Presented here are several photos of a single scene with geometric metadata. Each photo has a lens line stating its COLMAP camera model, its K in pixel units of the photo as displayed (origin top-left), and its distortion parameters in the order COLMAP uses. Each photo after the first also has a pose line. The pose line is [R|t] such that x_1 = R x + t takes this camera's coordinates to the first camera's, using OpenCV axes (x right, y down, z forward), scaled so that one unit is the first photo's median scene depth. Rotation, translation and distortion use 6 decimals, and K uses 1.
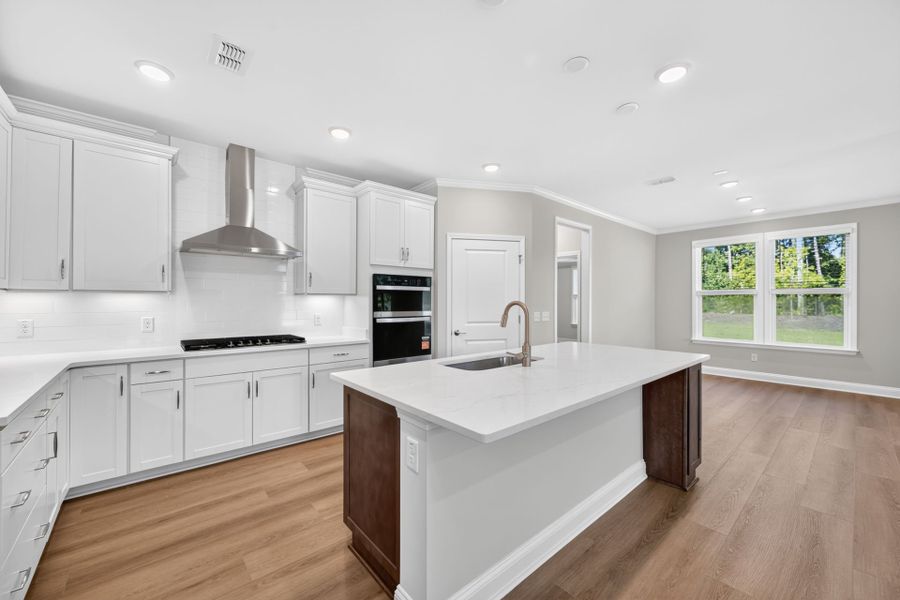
lens RADIAL K [[351.9, 0, 452.8], [0, 351.9, 301.3], [0, 0, 1]] dist [-0.003736, 0.000506]
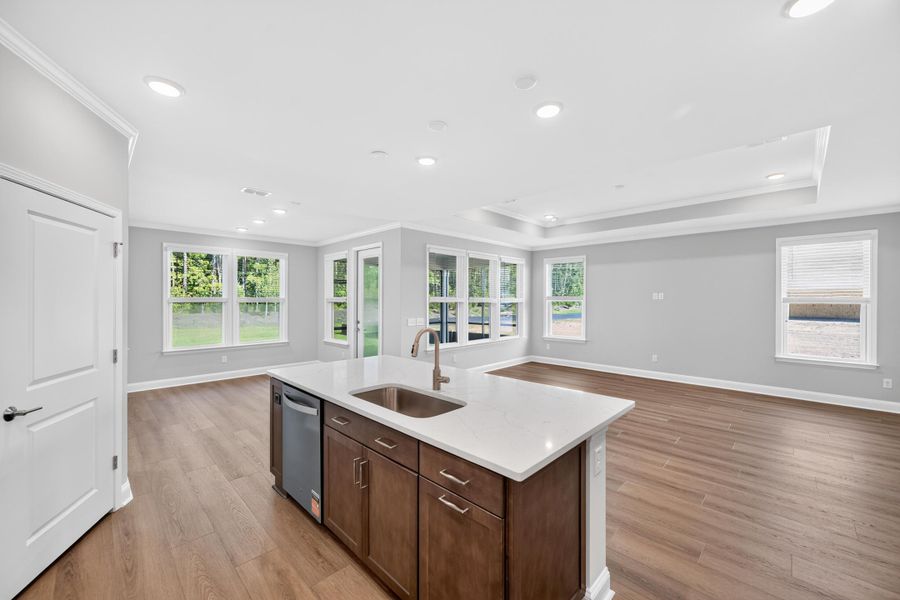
lens RADIAL K [[351.9, 0, 451.6], [0, 351.9, 300.2], [0, 0, 1]] dist [-0.003736, 0.000506]
pose [[-0.077862, -0.003577, 0.996958, -0.488578], [-0.001892, 0.999992, 0.003440, -0.049324], [-0.996962, -0.001619, -0.077869, 0.606739]]
